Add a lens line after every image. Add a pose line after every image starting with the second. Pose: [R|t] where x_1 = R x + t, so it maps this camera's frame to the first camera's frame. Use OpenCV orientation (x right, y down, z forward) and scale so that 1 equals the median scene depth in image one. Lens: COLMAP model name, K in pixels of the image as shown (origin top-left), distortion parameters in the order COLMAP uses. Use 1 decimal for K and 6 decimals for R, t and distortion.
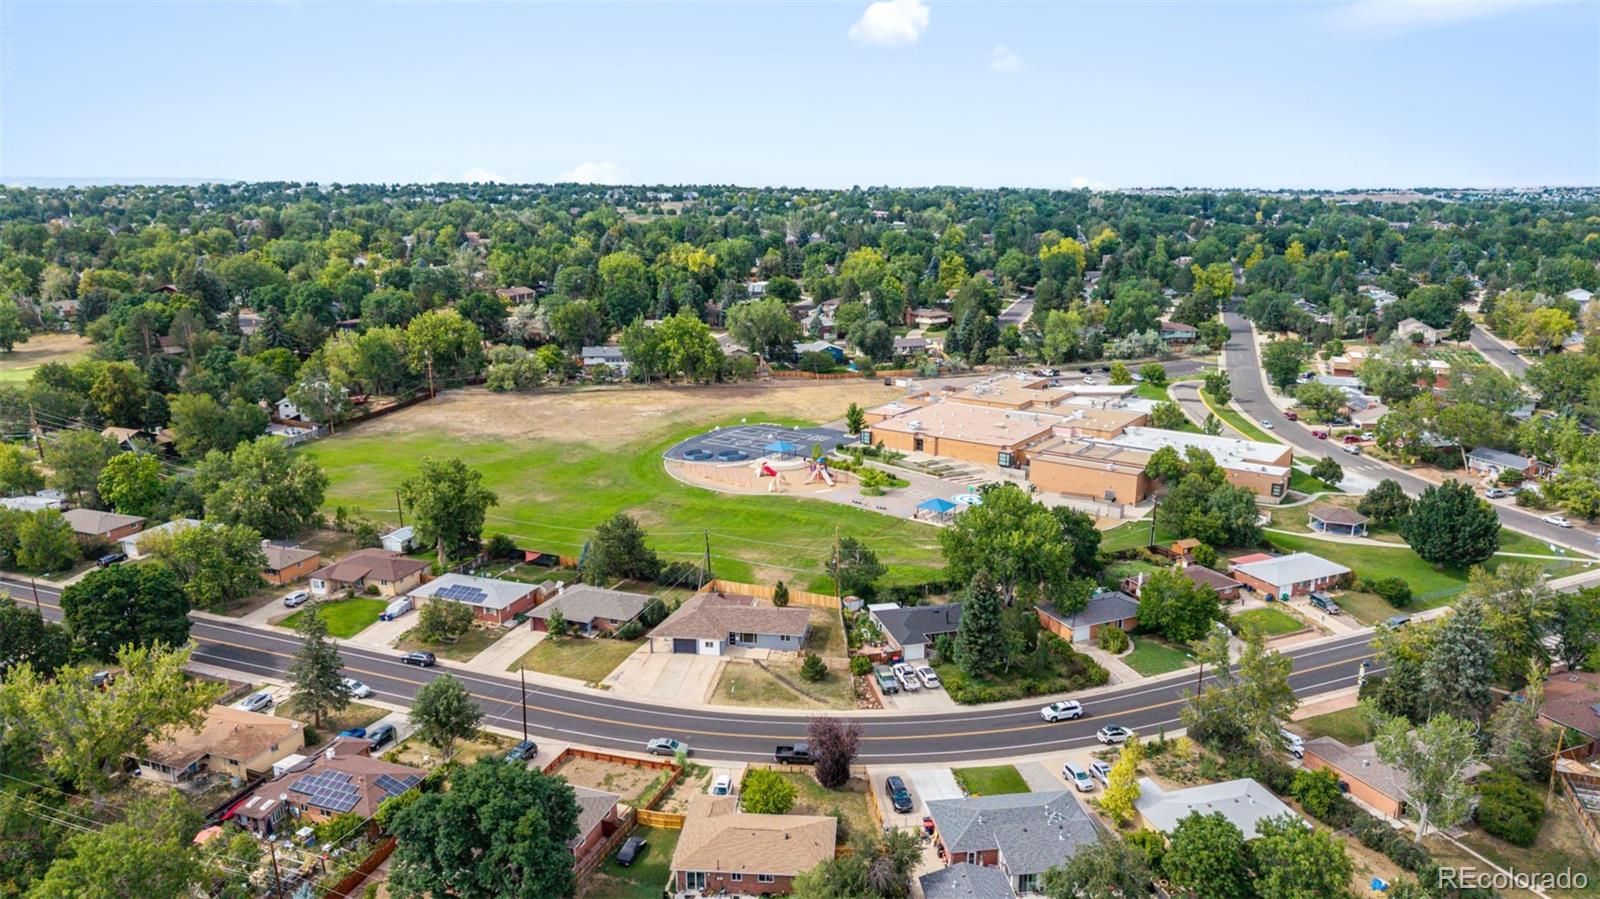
lens RADIAL K [[1064.3, 0, 816.9], [0, 1064.3, 446.8], [0, 0, 1]] dist [0.040716, -0.046524]
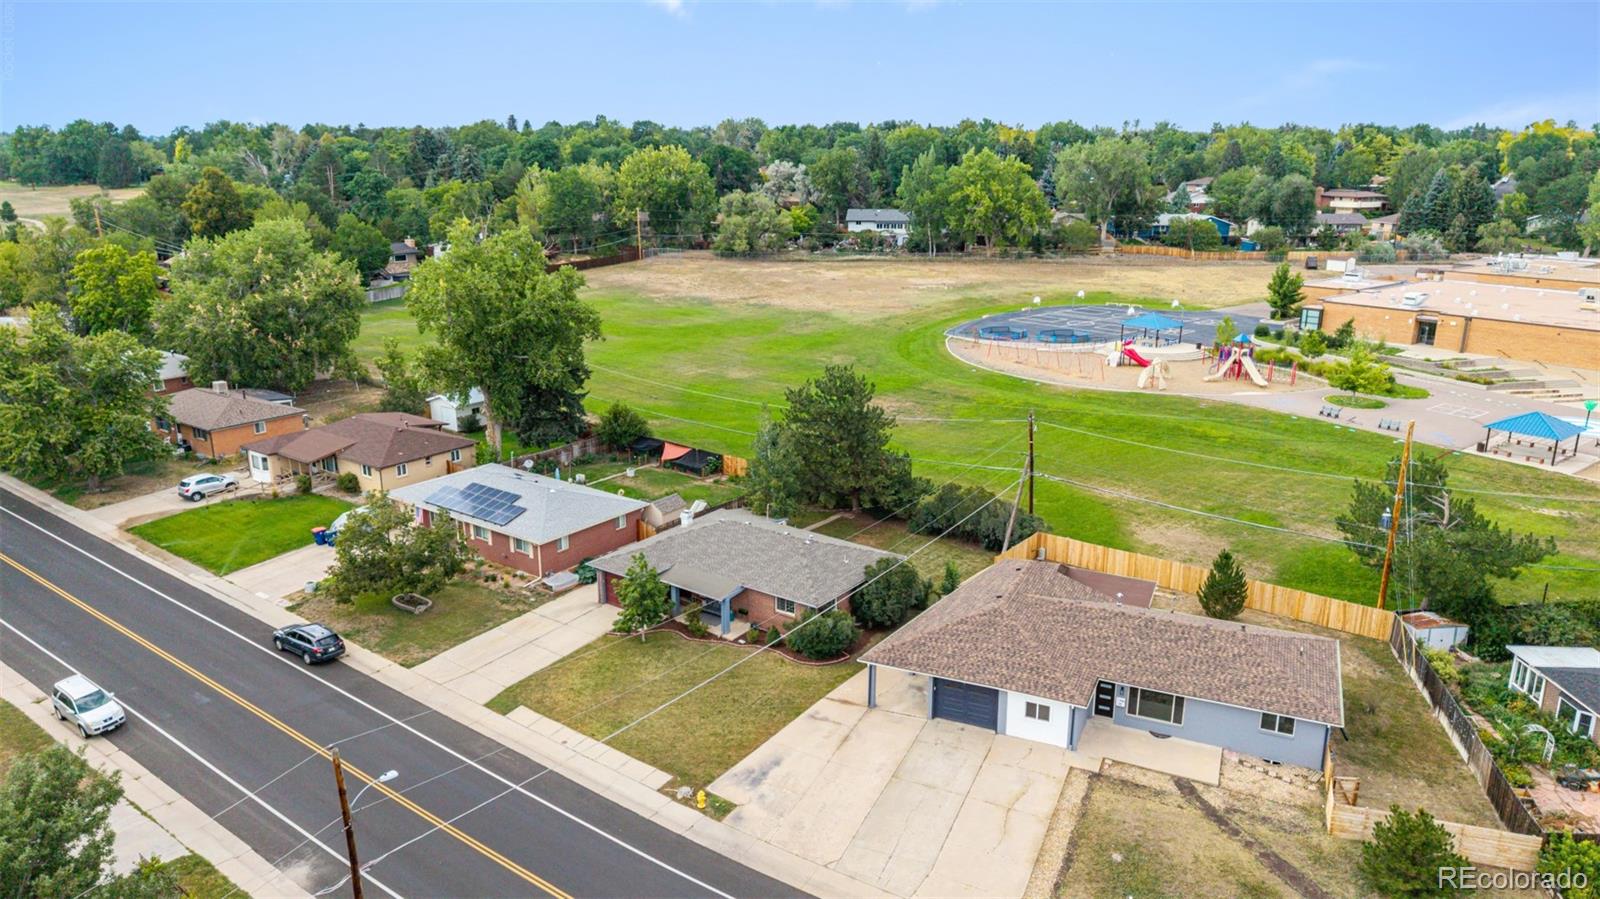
lens RADIAL K [[1064.3, 0, 797.3], [0, 1064.3, 441.1], [0, 0, 1]] dist [0.040716, -0.046524]
pose [[0.957334, 0.075415, -0.278970, -0.073252], [-0.069190, 0.997087, 0.032106, 0.081060], [0.280578, -0.011434, 0.959763, 0.560125]]
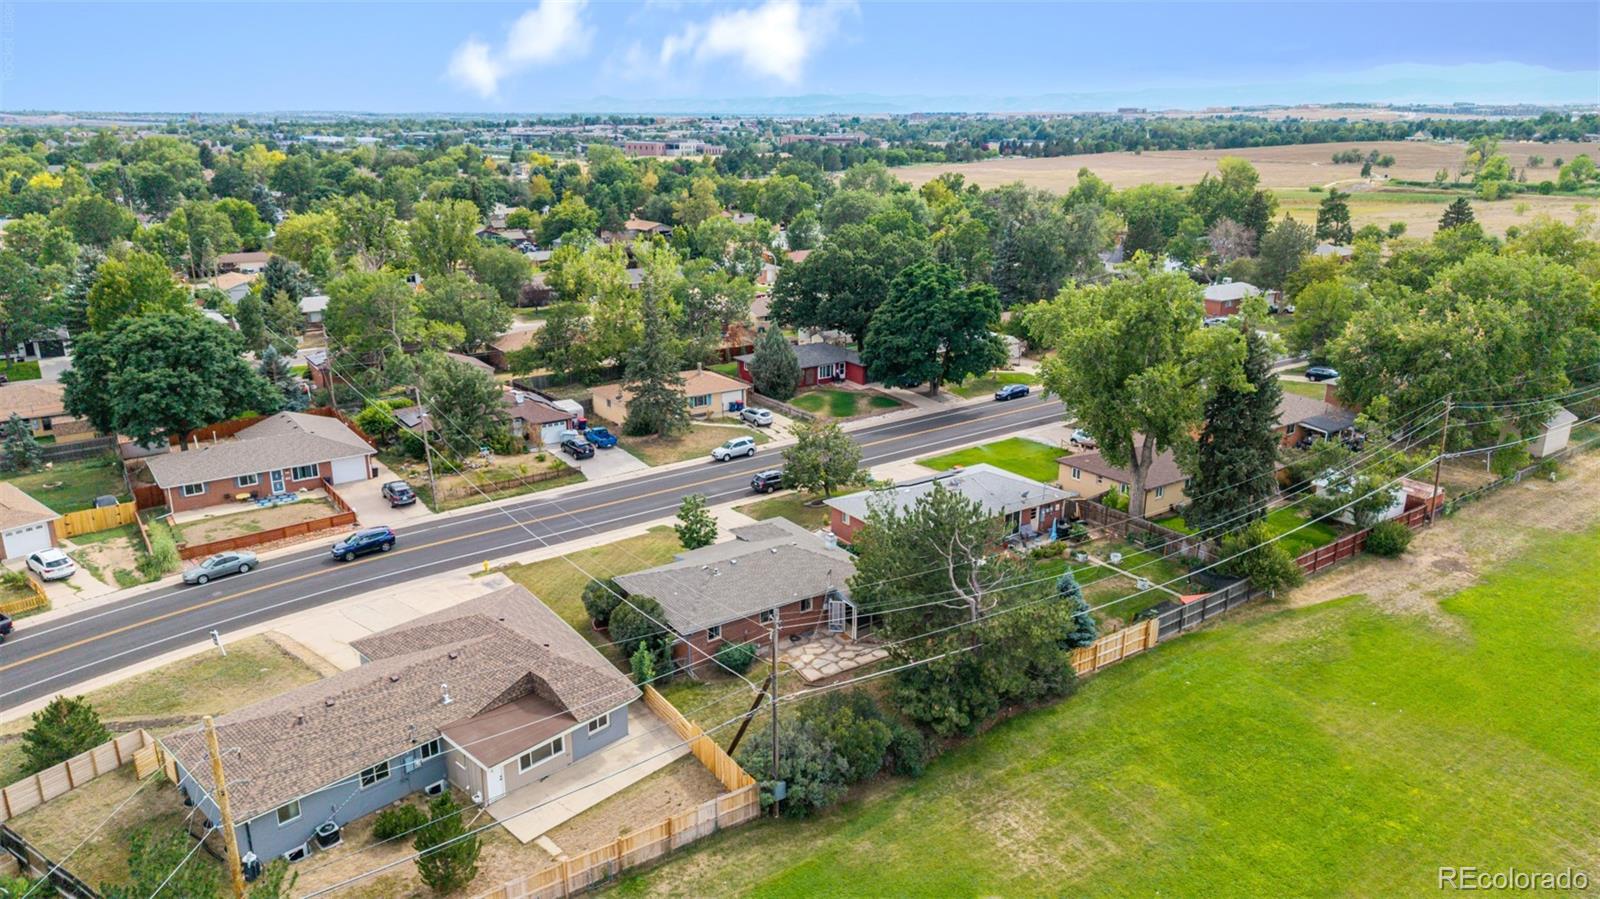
lens RADIAL K [[1064.3, 0, 802.5], [0, 1064.3, 459.2], [0, 0, 1]] dist [0.040716, -0.046524]
pose [[-0.576150, 0.243343, -0.780279, 0.097372], [-0.205509, 0.880854, 0.426454, -0.076147], [0.791086, 0.406056, -0.457495, 1.099830]]
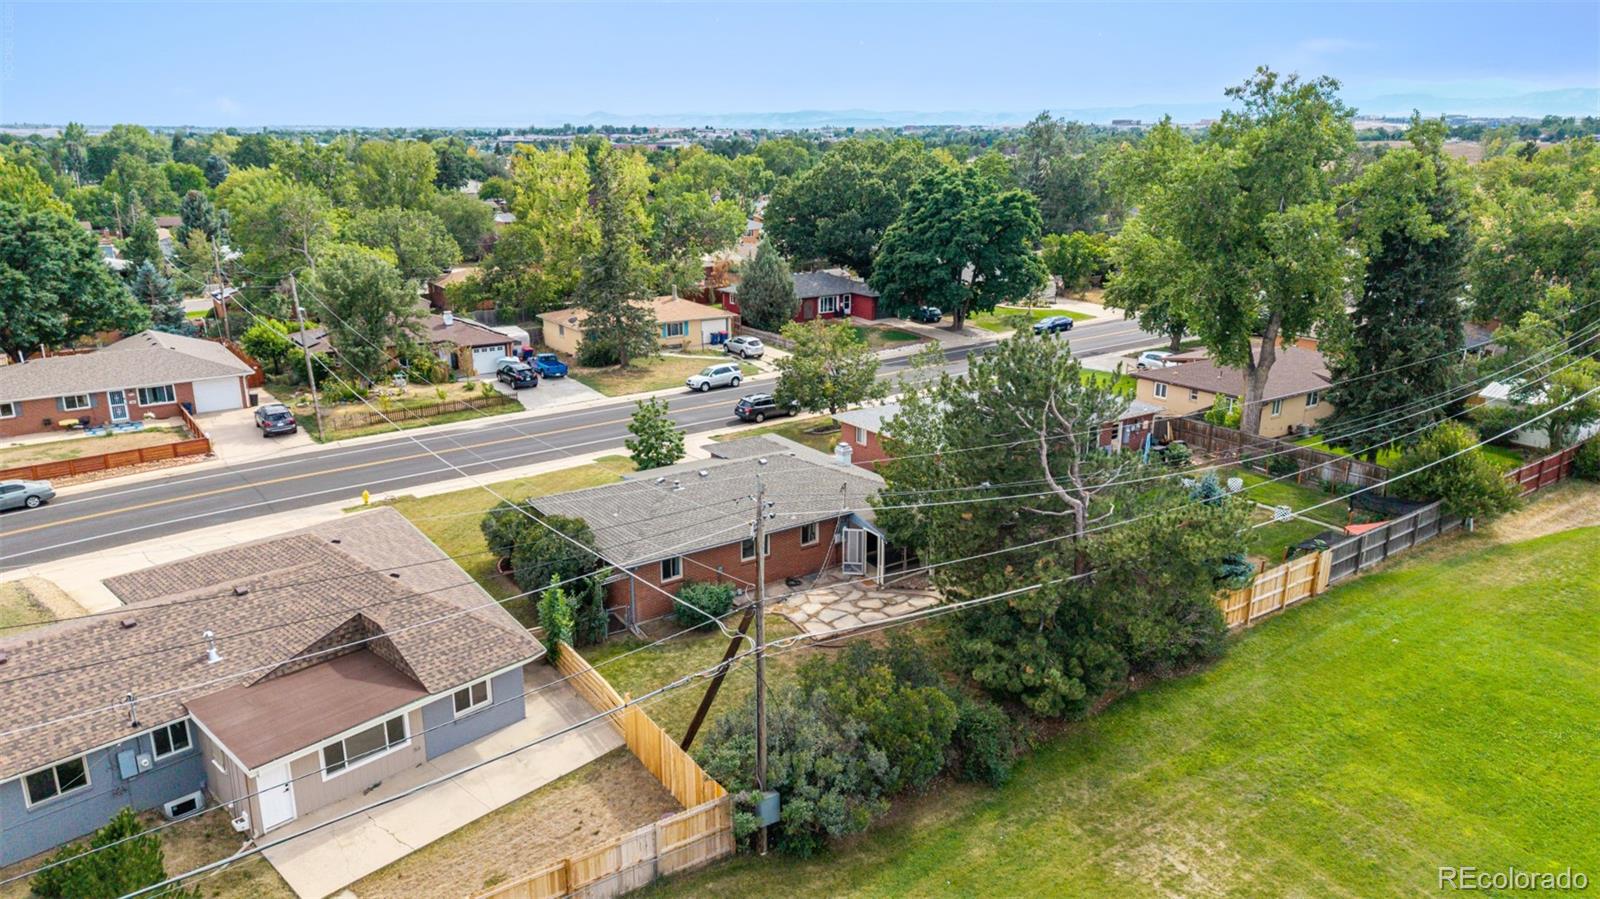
lens RADIAL K [[1064.3, 0, 802.3], [0, 1064.3, 460.5], [0, 0, 1]] dist [0.040716, -0.046524]
pose [[-0.571938, 0.234268, -0.786134, 0.012641], [-0.206295, 0.886473, 0.414256, 0.009098], [0.793933, 0.399104, -0.458679, 1.058123]]
